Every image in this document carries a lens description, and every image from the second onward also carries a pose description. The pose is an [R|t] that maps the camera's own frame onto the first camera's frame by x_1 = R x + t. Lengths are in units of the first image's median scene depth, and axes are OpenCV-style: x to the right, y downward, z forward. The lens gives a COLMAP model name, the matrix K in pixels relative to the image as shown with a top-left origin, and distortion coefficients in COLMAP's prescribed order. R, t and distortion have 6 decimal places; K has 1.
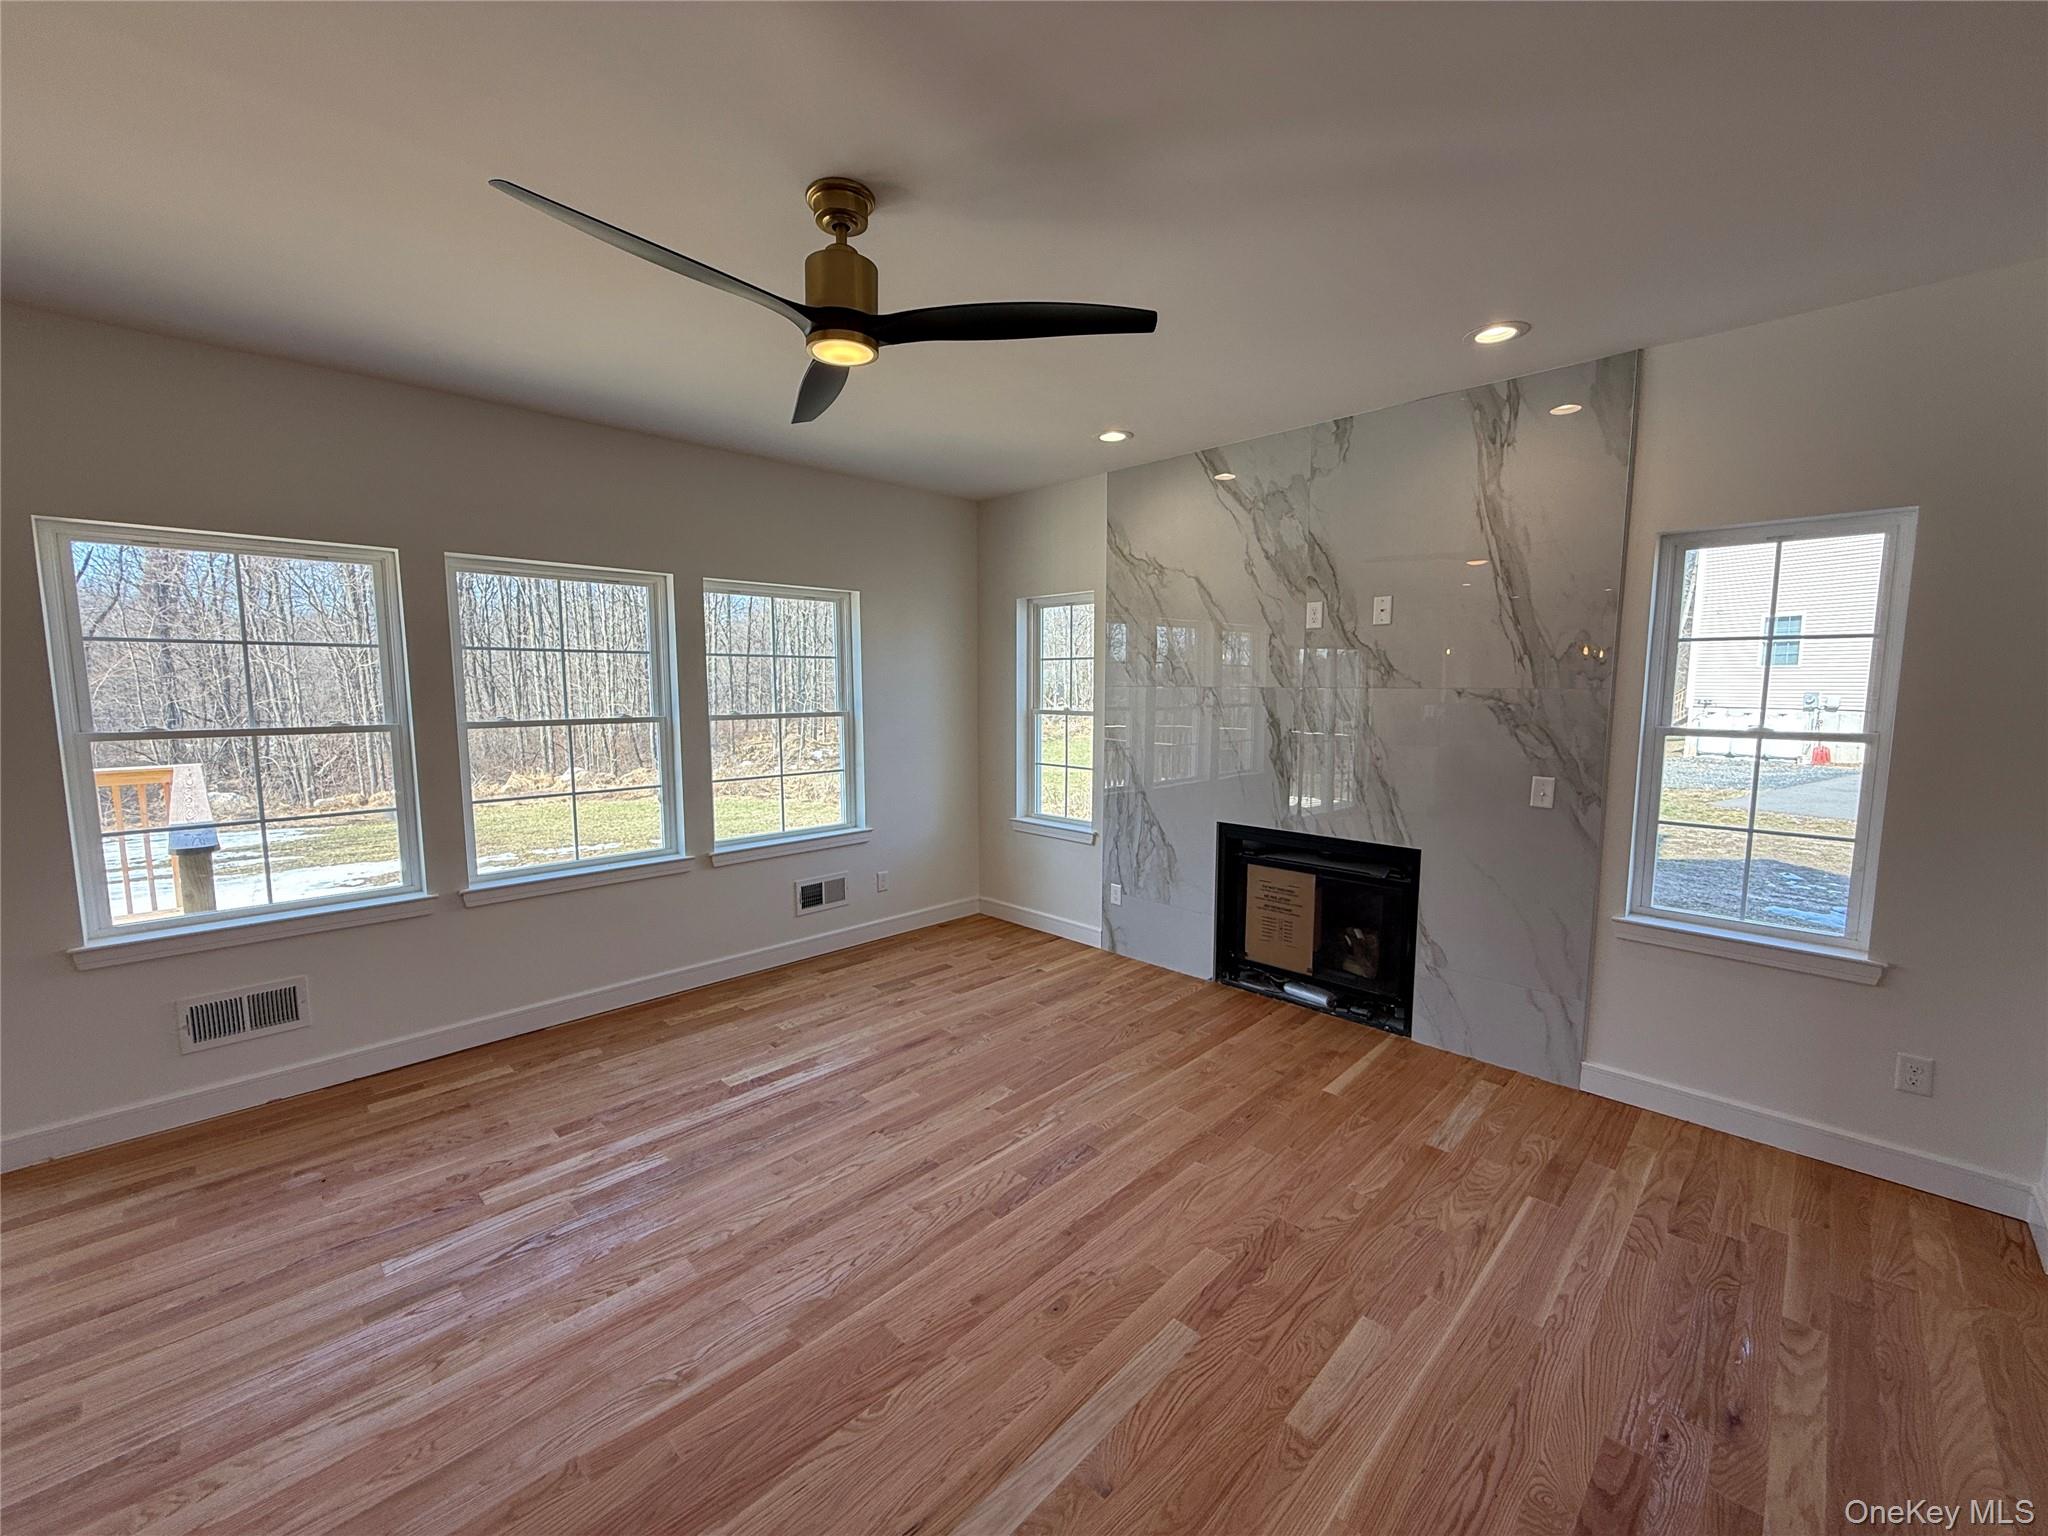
lens RADIAL K [[816.4, 0, 1017.7], [0, 816.4, 770.1], [0, 0, 1]] dist [-0.000169, -0.000515]
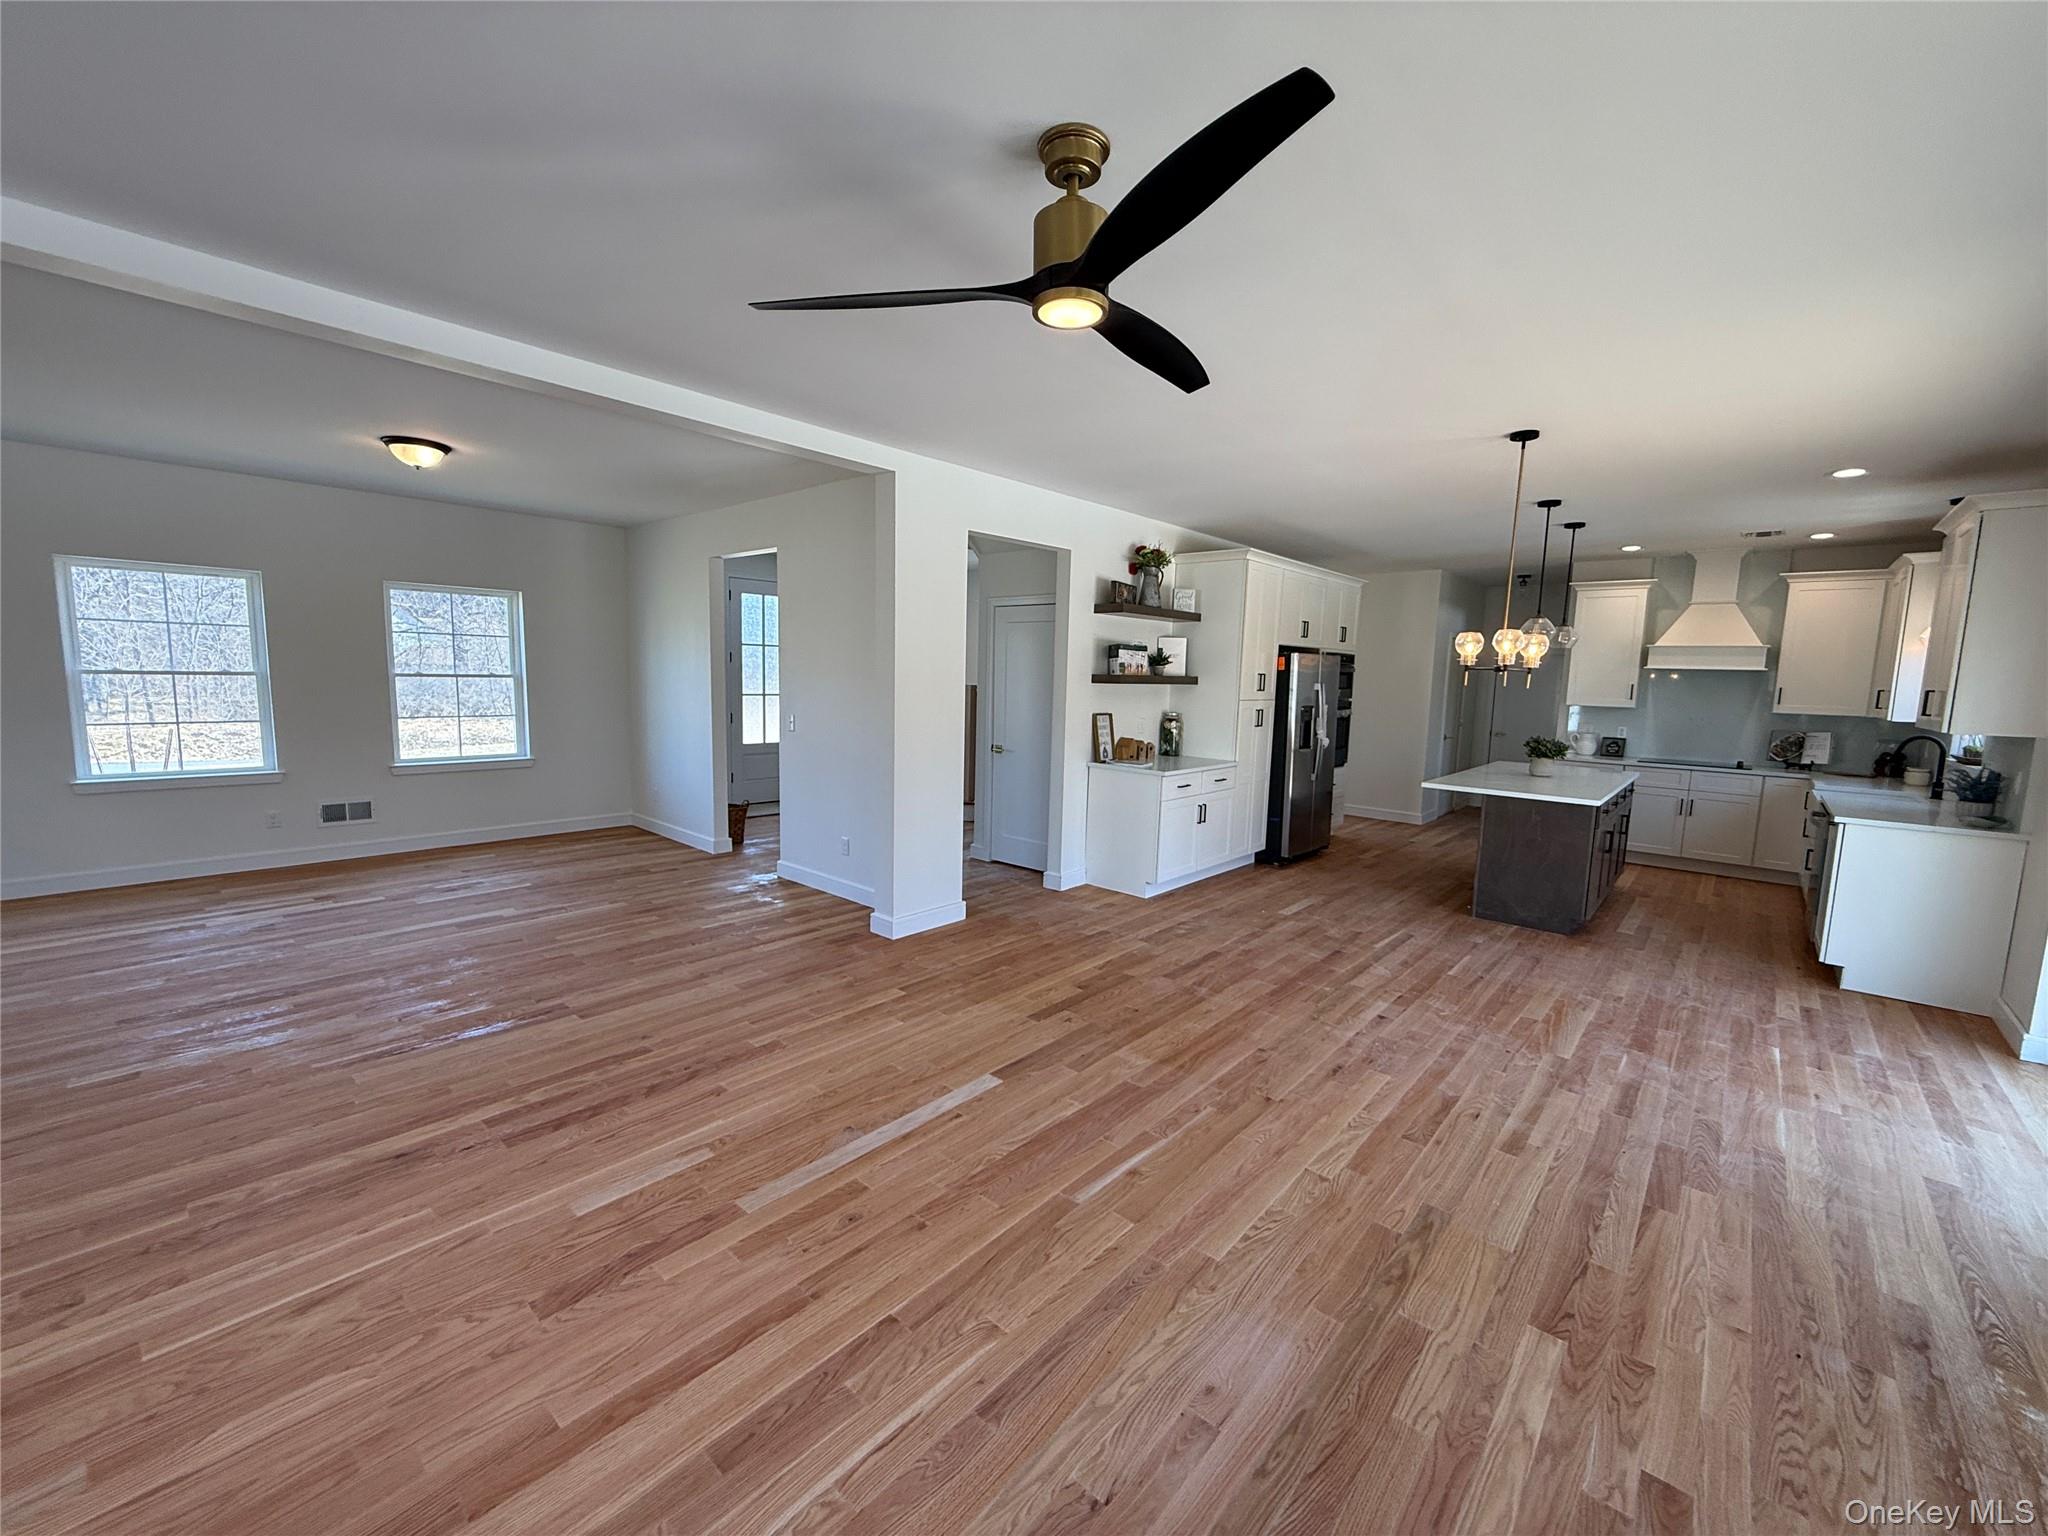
lens RADIAL K [[816.4, 0, 1017.7], [0, 816.4, 770.1], [0, 0, 1]] dist [-0.000169, -0.000515]
pose [[-0.998279, -0.019841, -0.055178, -0.063480], [-0.031934, 0.973183, 0.227804, -0.119989], [0.049179, 0.229174, -0.972142, 1.143407]]
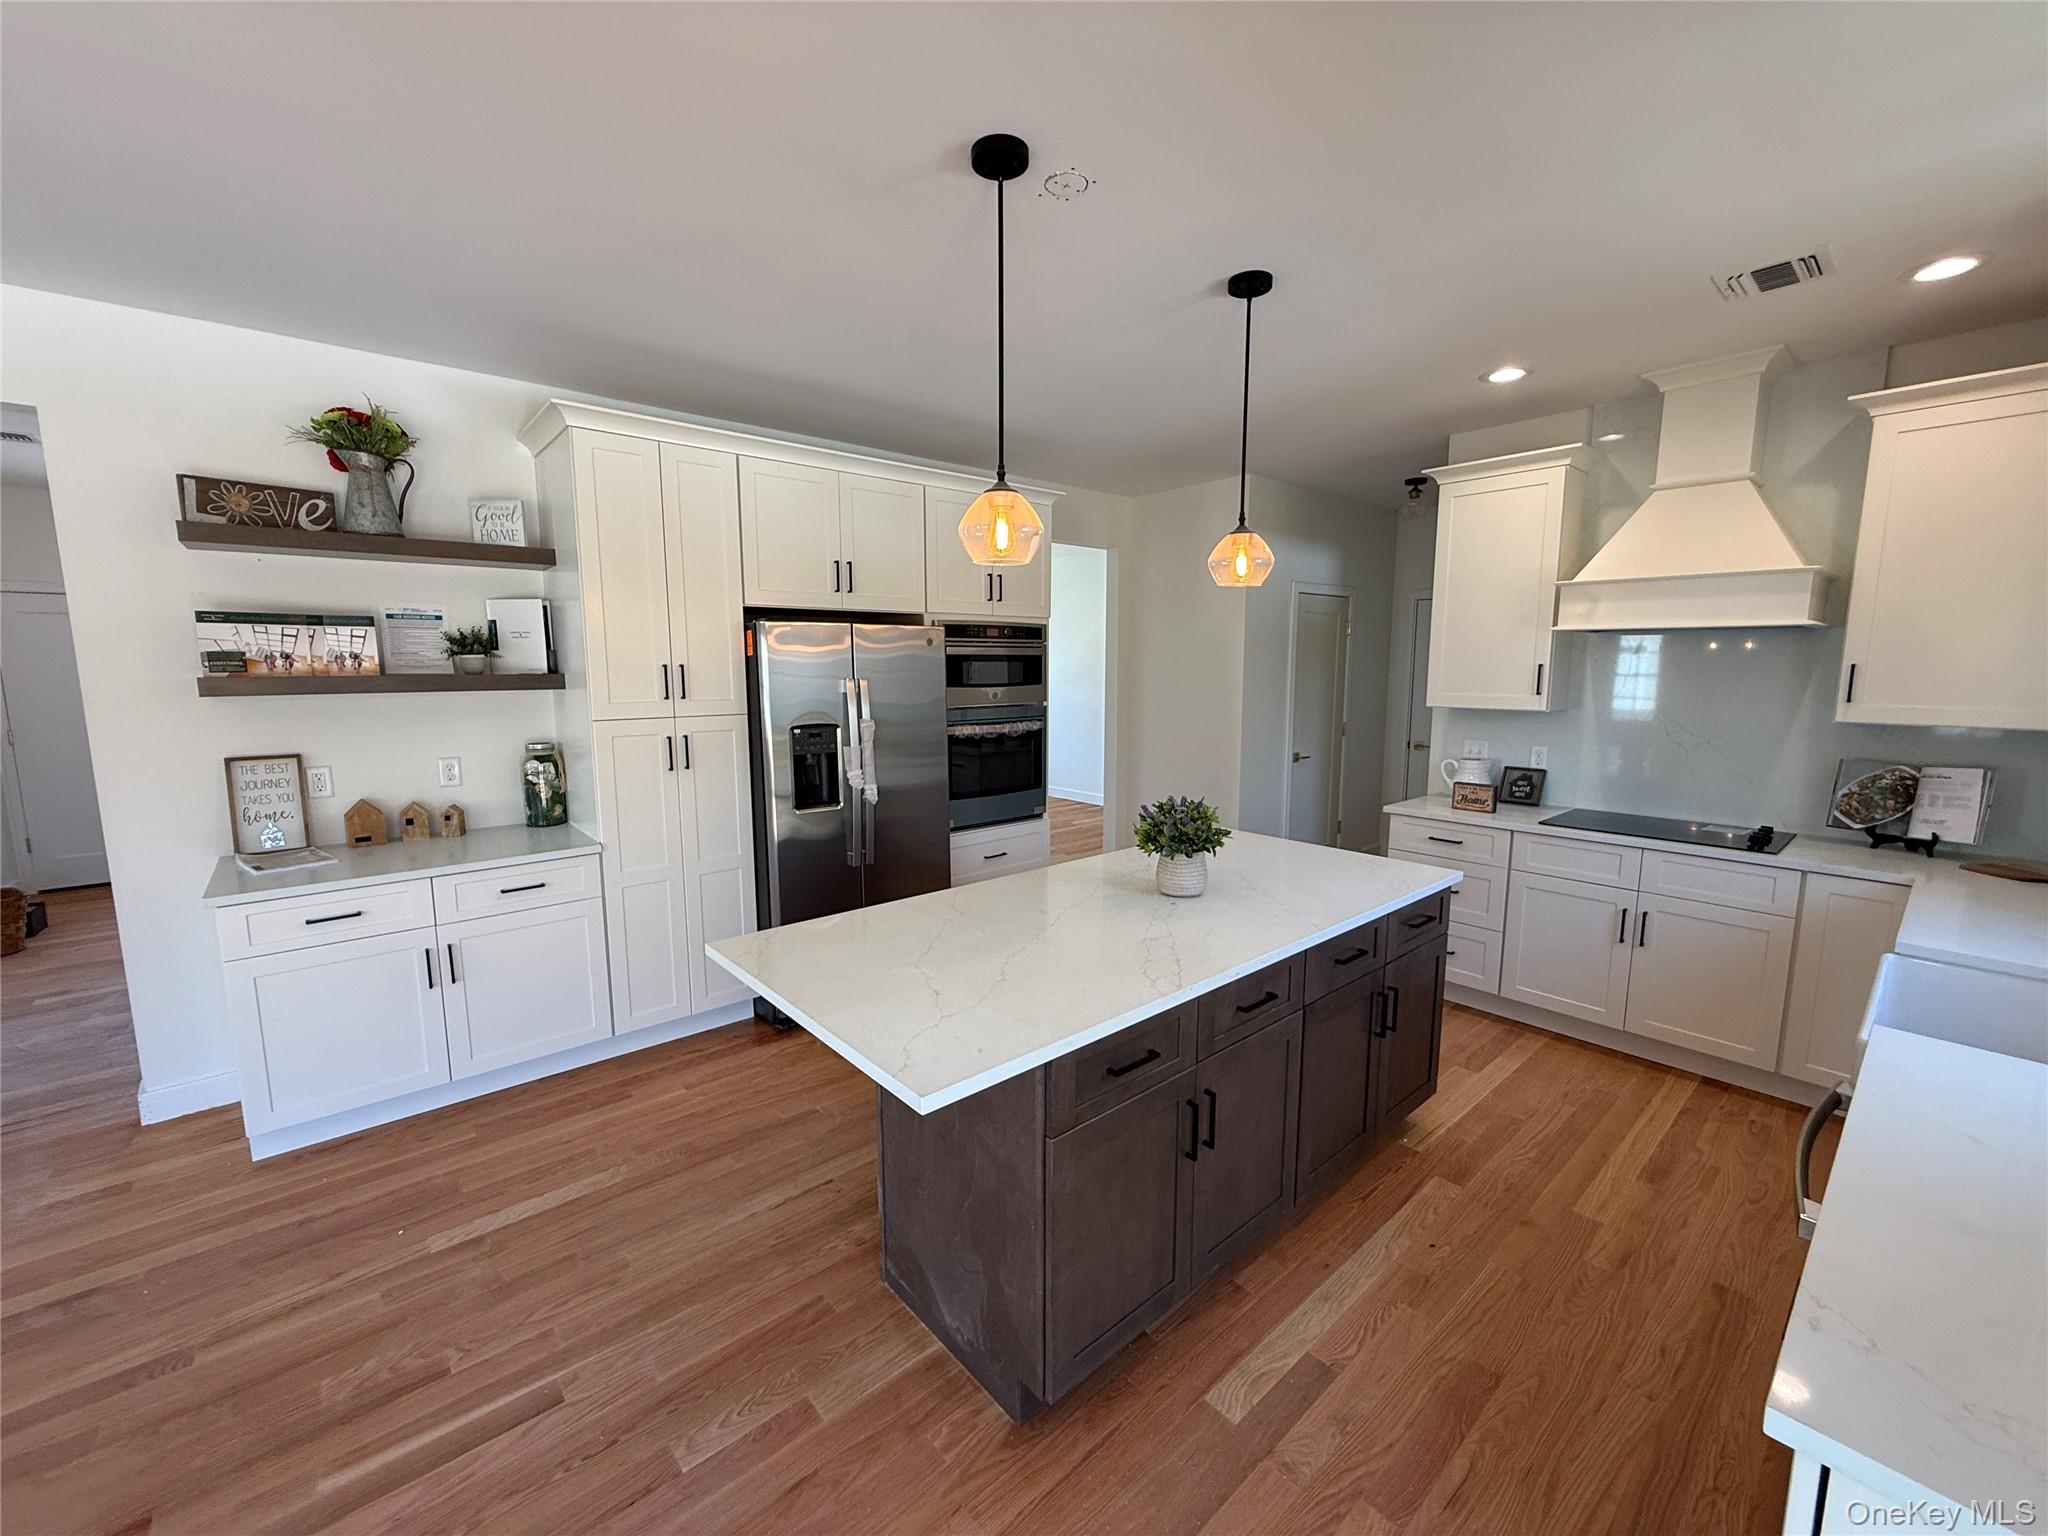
lens RADIAL K [[816.4, 0, 1017.7], [0, 816.4, 770.1], [0, 0, 1]] dist [-0.000169, -0.000515]
pose [[-0.997093, -0.008625, 0.075711, -1.156676], [0.009786, 0.970851, 0.239484, -0.031858], [-0.075569, 0.239529, -0.967944, 0.228675]]
